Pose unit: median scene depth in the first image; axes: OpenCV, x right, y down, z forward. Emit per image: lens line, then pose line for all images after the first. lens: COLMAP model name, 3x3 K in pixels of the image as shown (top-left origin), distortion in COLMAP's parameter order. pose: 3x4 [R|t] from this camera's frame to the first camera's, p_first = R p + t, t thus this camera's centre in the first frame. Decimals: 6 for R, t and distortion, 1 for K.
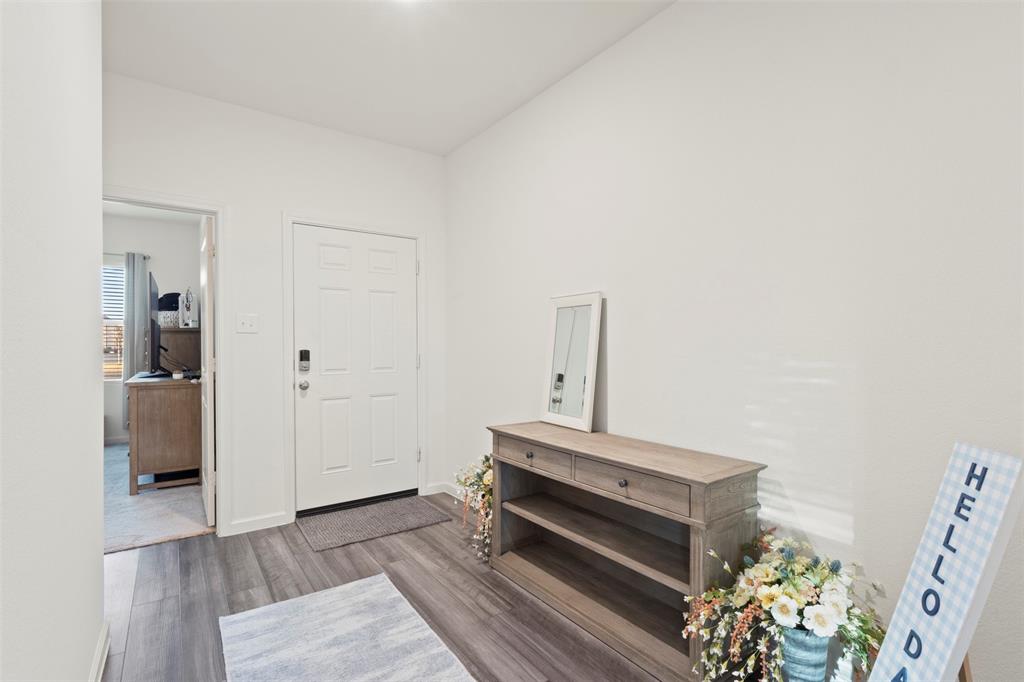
lens RADIAL K [[472.9, 0, 518.9], [0, 472.9, 349.5], [0, 0, 1]] dist [0.001252, 0.000169]
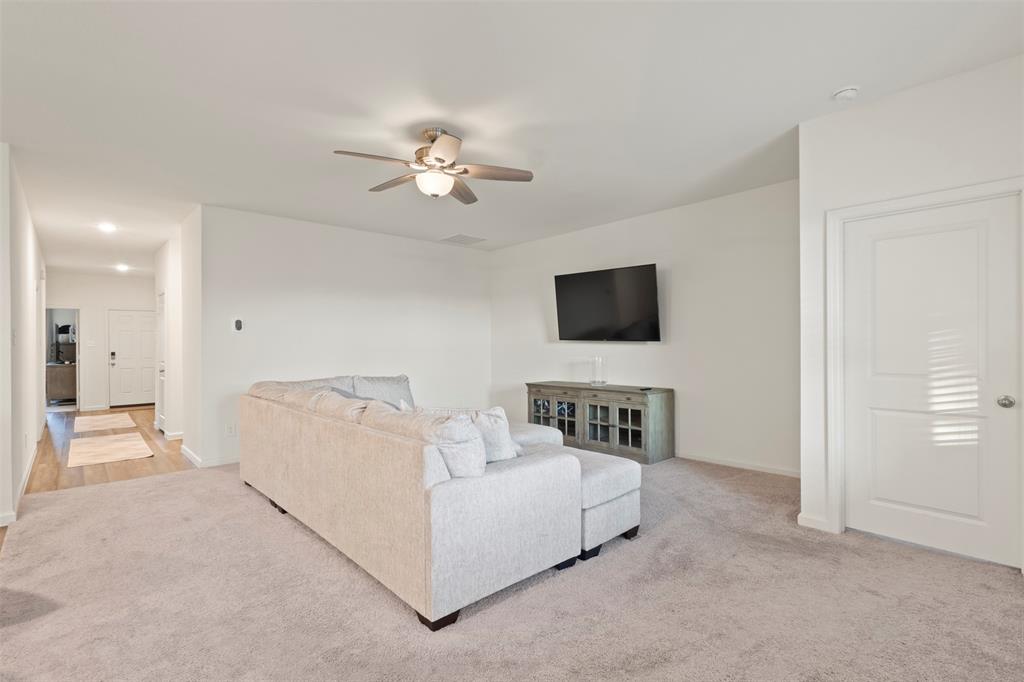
lens RADIAL K [[472.9, 0, 513.7], [0, 472.9, 341.9], [0, 0, 1]] dist [0.001252, 0.000169]
pose [[0.993311, -0.006783, 0.115268, 1.440575], [0.008180, 0.999899, -0.011653, -0.005901], [-0.115178, 0.012518, 0.993266, -1.898803]]
